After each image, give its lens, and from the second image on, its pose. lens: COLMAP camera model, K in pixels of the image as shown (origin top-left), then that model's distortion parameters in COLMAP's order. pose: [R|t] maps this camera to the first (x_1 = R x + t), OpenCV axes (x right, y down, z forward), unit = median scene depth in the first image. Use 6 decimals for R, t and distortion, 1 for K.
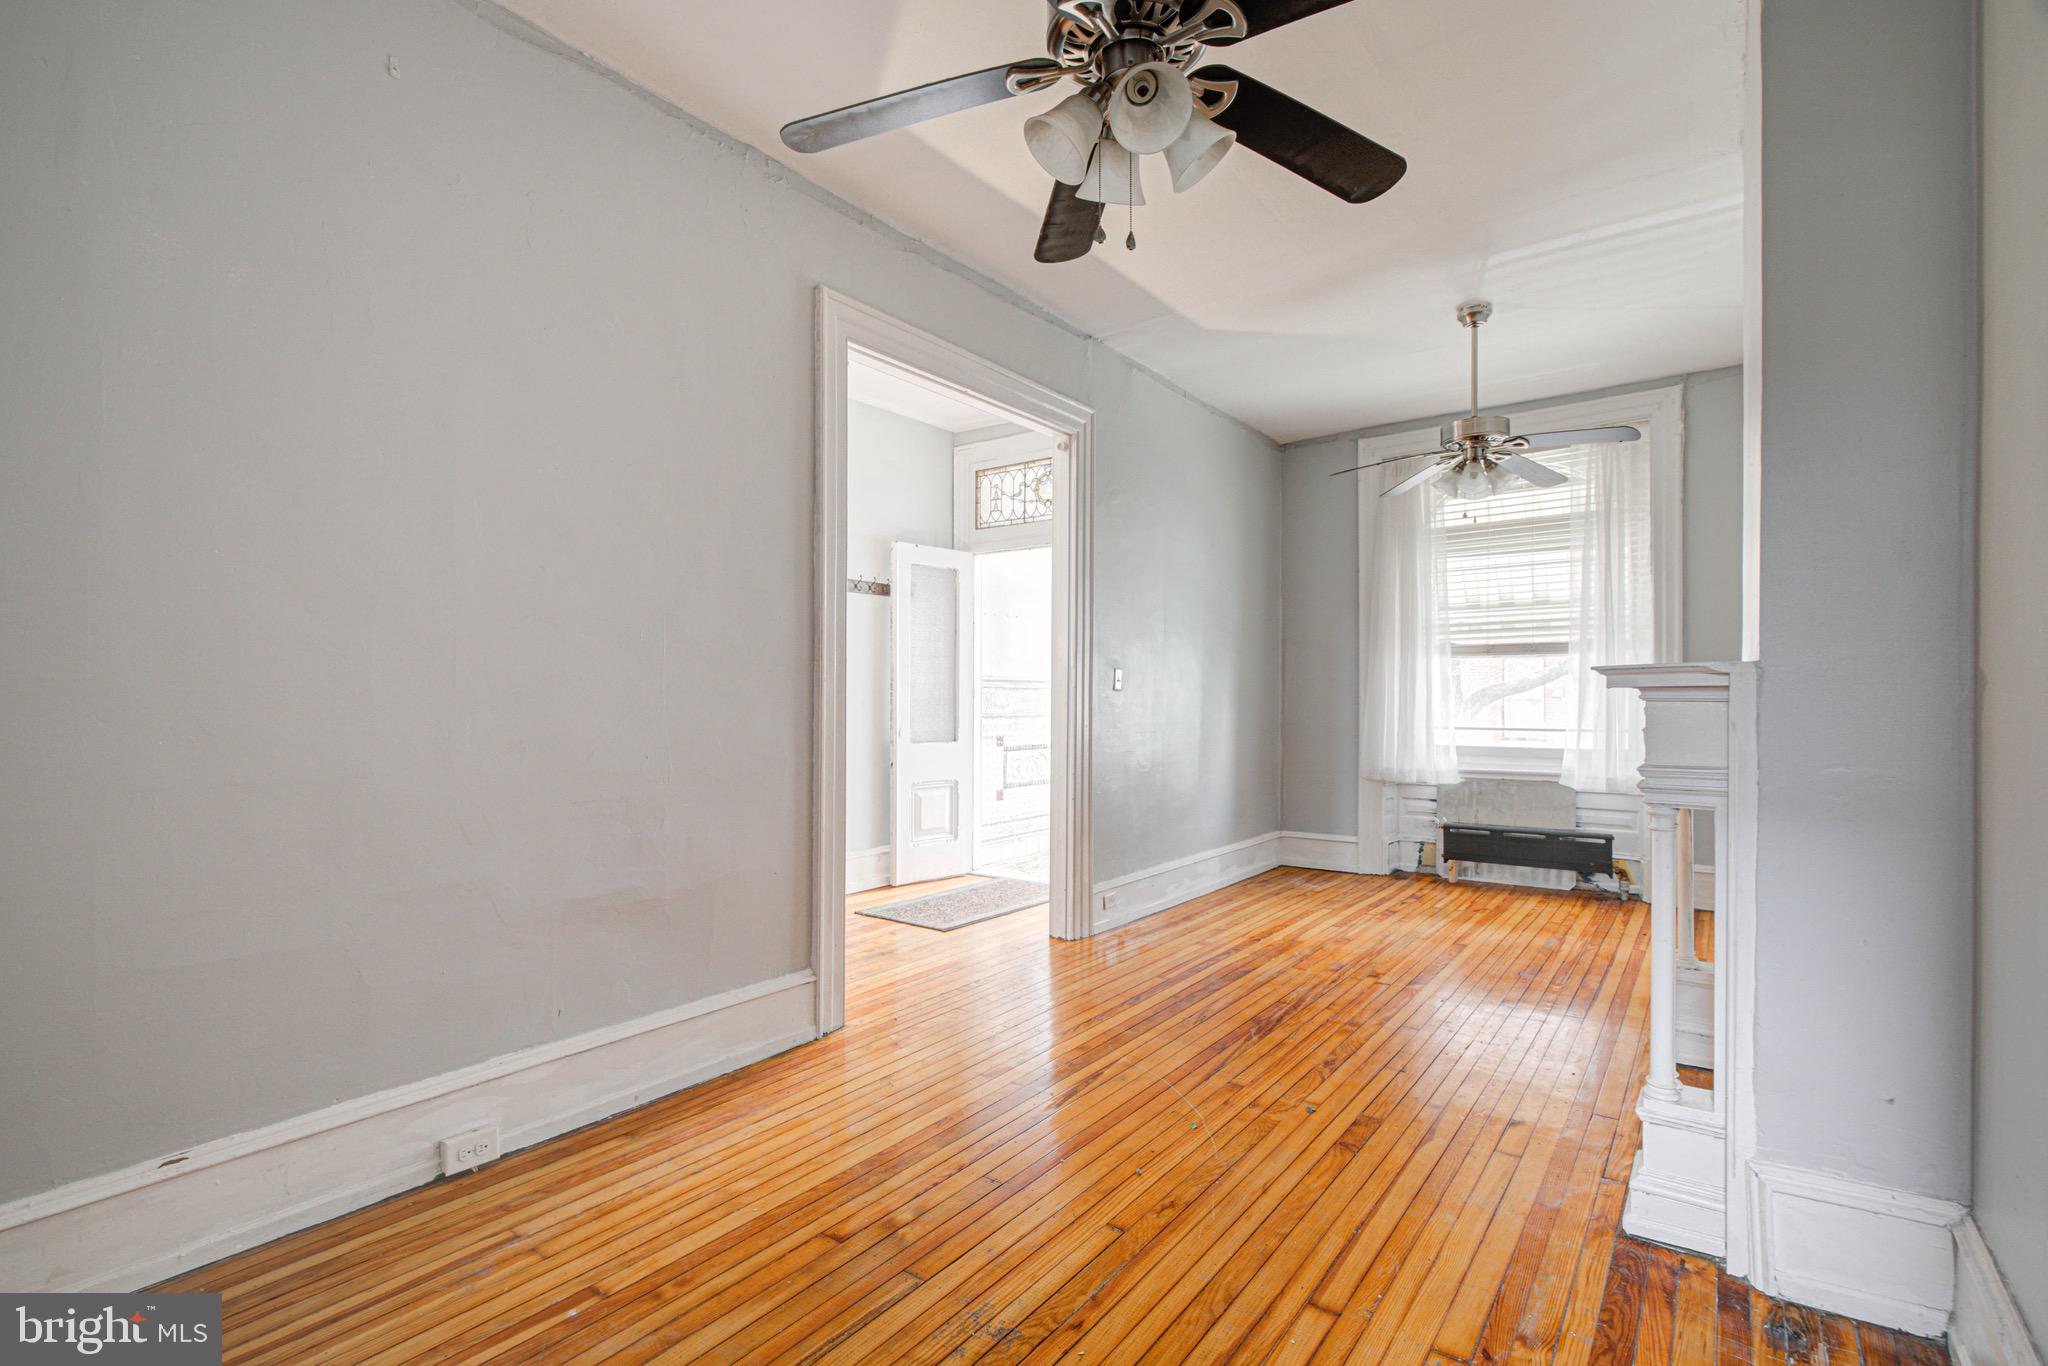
lens RADIAL K [[961.0, 0, 994.5], [0, 961.0, 694.0], [0, 0, 1]] dist [-0.003819, 0.001305]
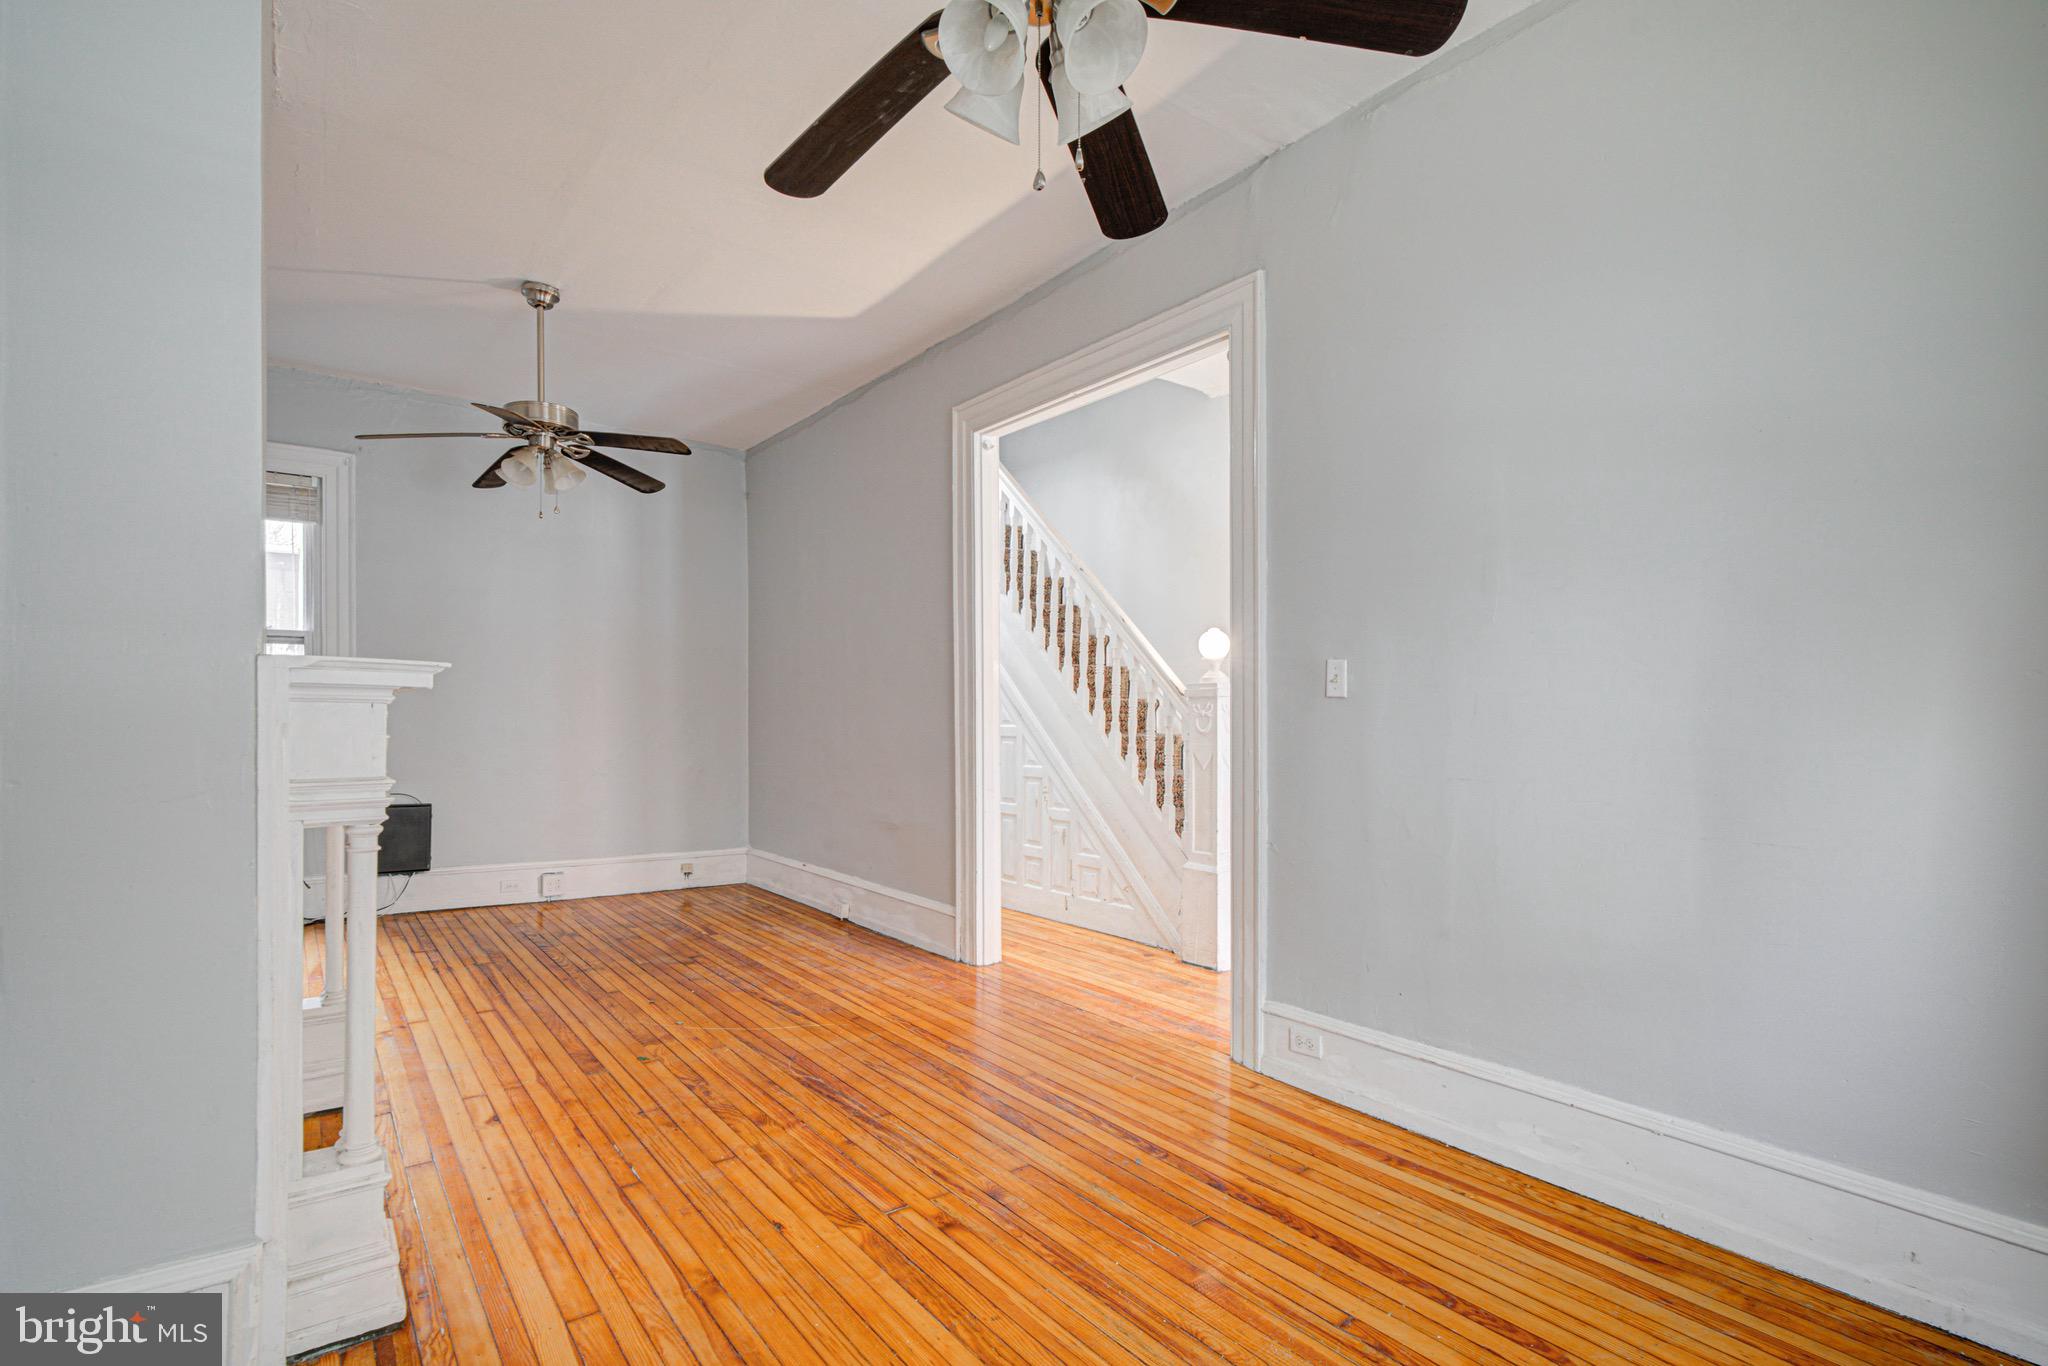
lens RADIAL K [[961.0, 0, 1012.3], [0, 961.0, 697.5], [0, 0, 1]] dist [-0.003819, 0.001305]
pose [[-0.258236, -0.014435, -0.965974, 0.926392], [-0.002470, 0.999895, -0.014282, 0.006324], [0.966079, -0.001302, -0.258244, 1.193644]]
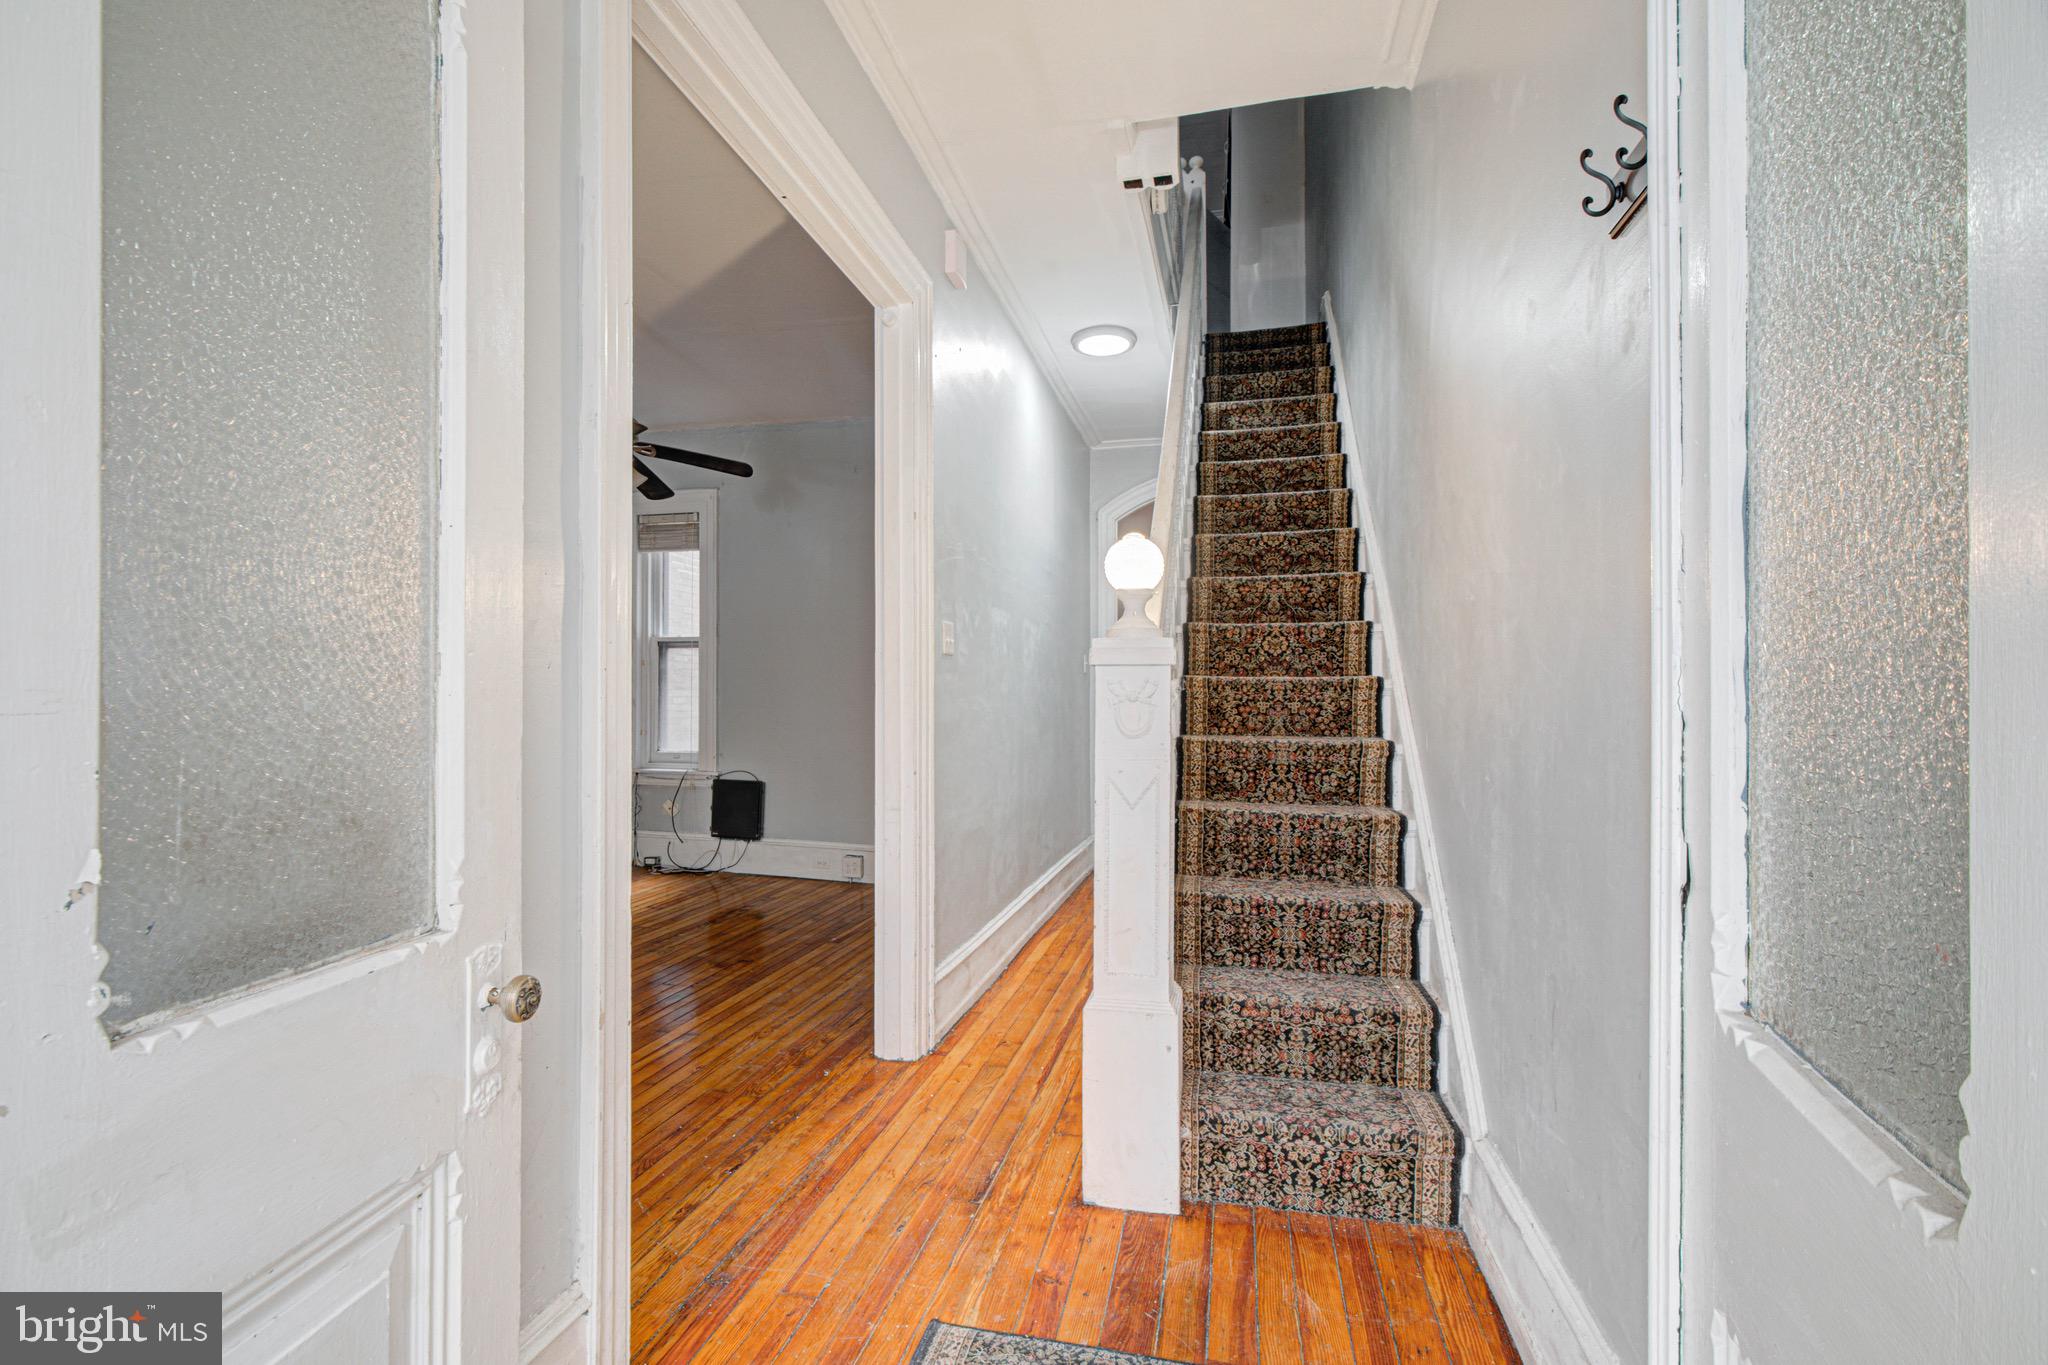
lens RADIAL K [[961.0, 0, 991.9], [0, 961.0, 659.9], [0, 0, 1]] dist [-0.003819, 0.001305]
pose [[-0.916246, -0.014955, -0.400338, 0.094744], [0.002180, 0.999102, -0.042310, 0.009937], [0.400611, -0.039639, -0.915390, 1.635880]]
